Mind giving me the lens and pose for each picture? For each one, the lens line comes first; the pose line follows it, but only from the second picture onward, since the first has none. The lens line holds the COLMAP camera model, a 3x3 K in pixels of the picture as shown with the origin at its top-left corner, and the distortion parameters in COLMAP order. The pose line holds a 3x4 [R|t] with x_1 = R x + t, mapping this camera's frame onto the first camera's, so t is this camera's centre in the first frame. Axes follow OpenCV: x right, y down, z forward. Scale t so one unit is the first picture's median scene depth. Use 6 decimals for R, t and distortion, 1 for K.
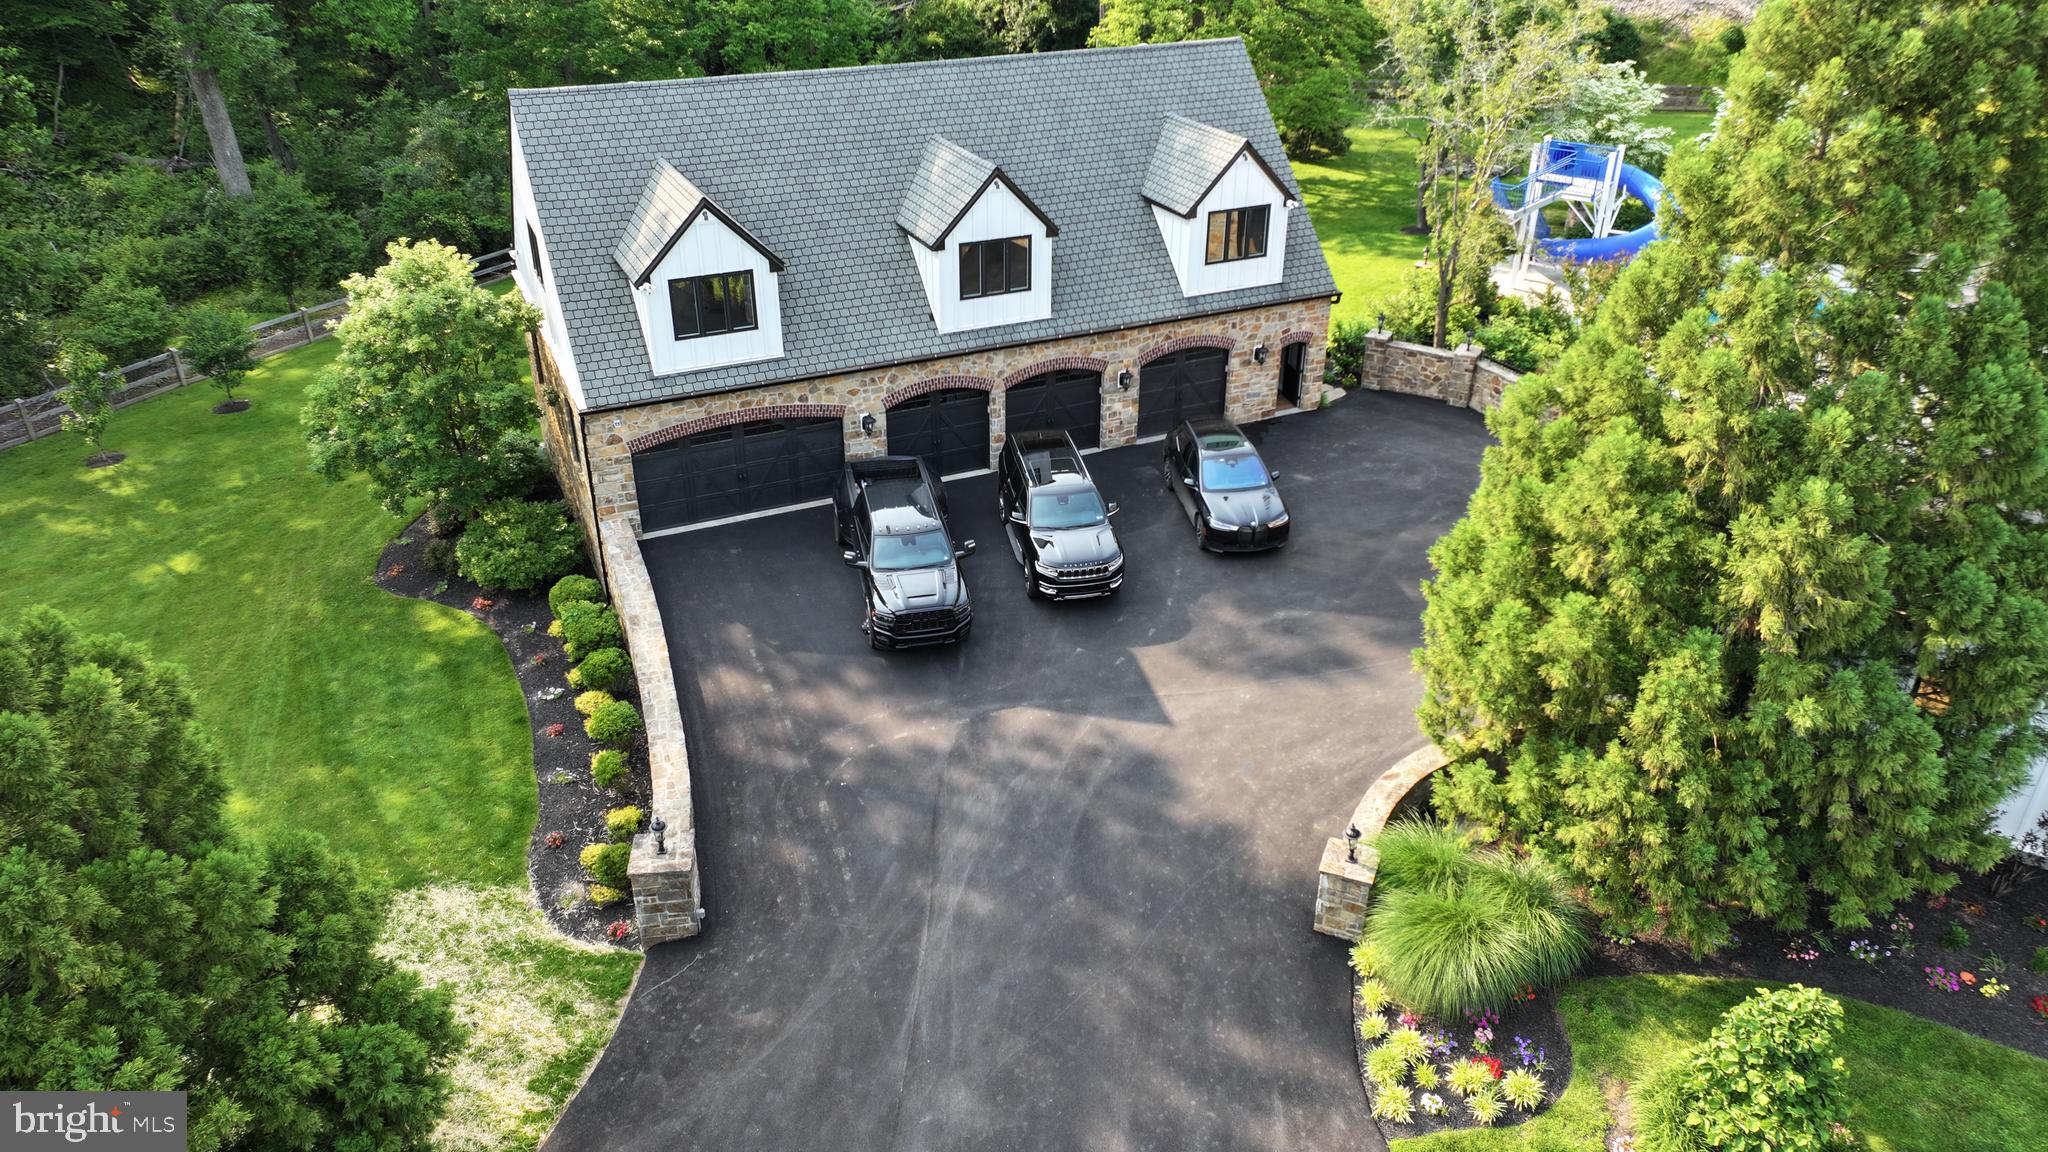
lens RADIAL K [[1412.3, 0, 1045.1], [0, 1412.3, 577.1], [0, 0, 1]] dist [0.019249, -0.008148]
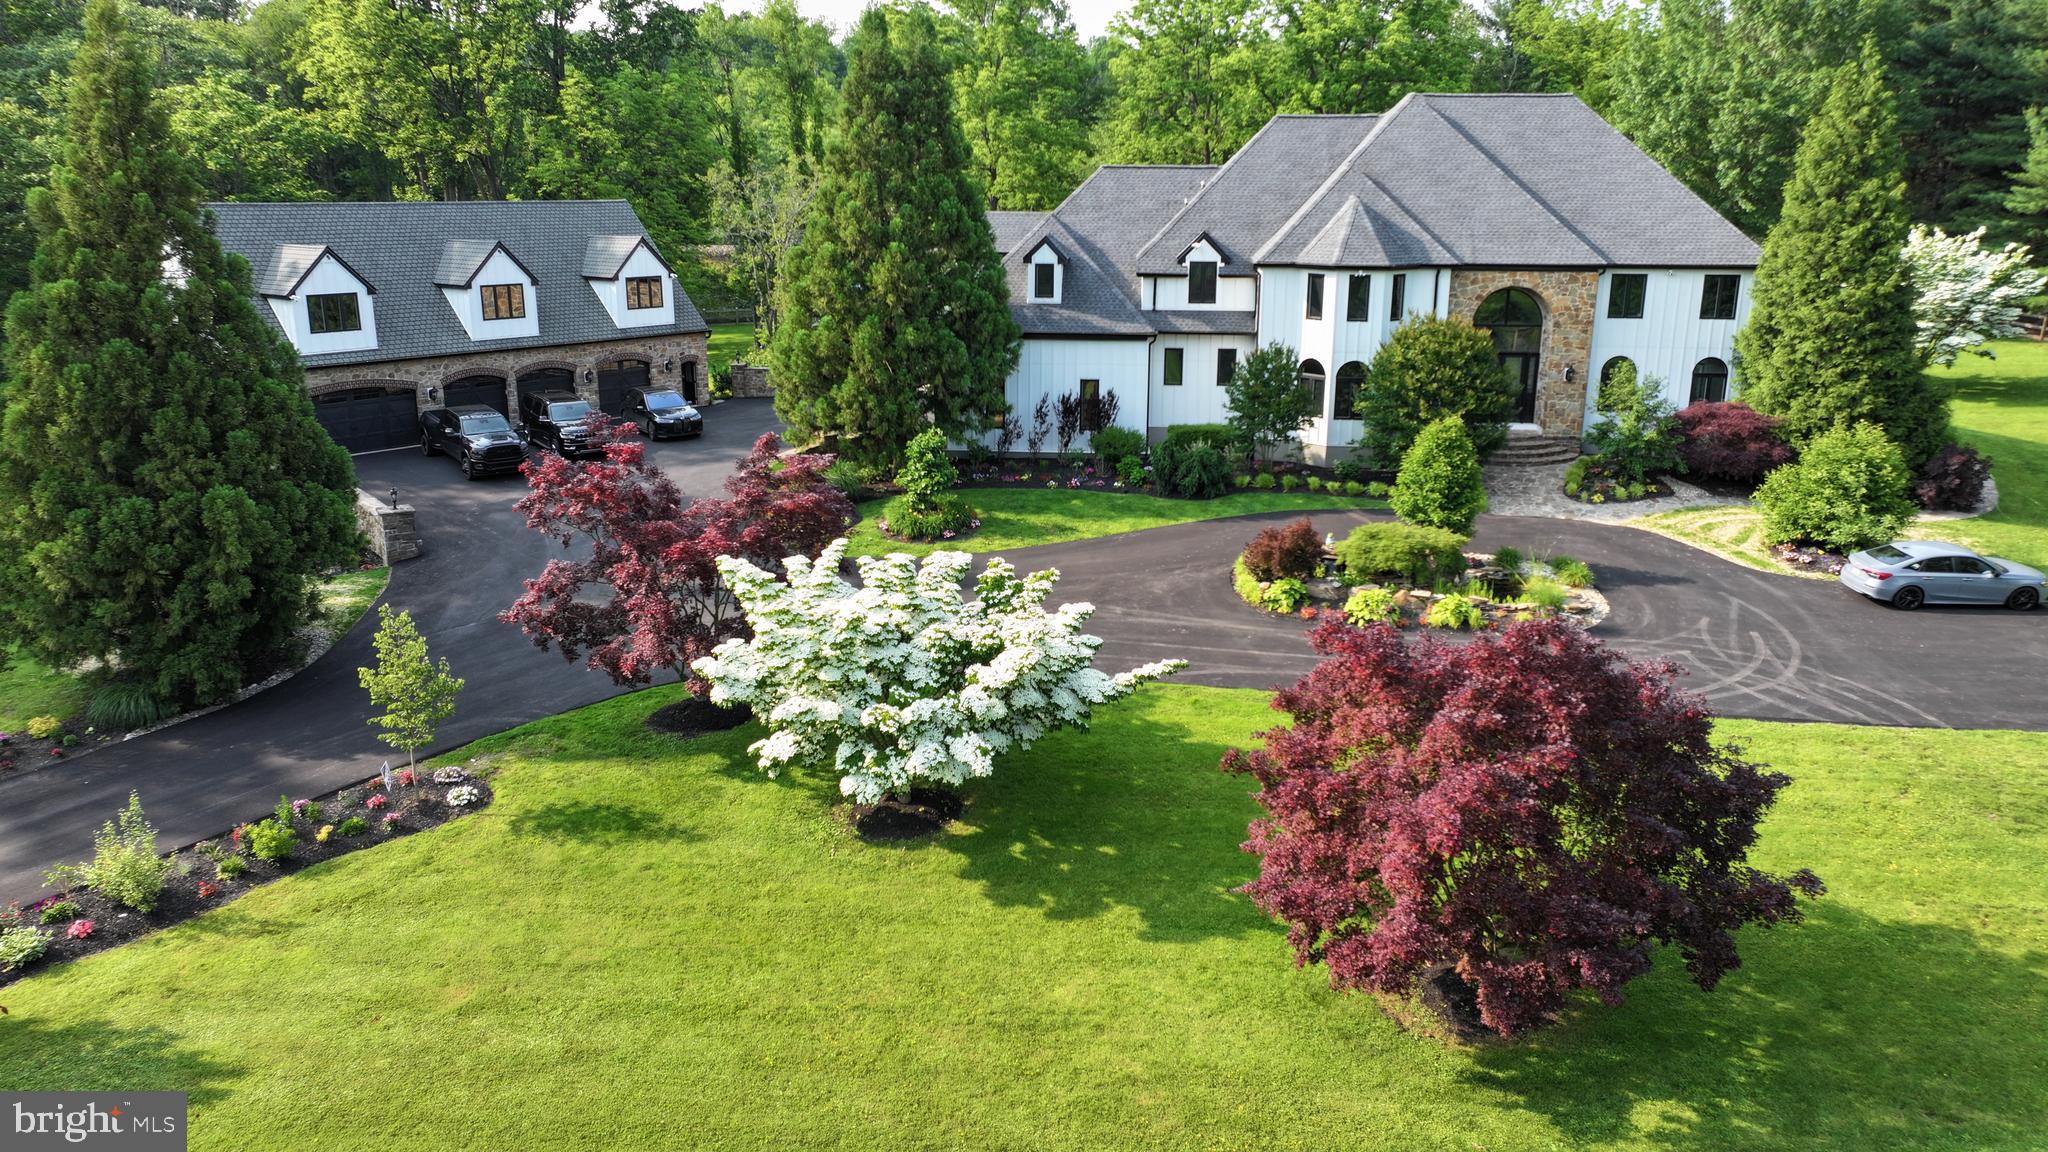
lens RADIAL K [[1412.3, 0, 1024.8], [0, 1412.3, 569.5], [0, 0, 1]] dist [0.019249, -0.008148]
pose [[0.908552, -0.118283, 0.400678, -0.183583], [0.214495, 0.955093, -0.204426, 0.564818], [-0.358505, 0.271675, 0.893122, -0.649160]]
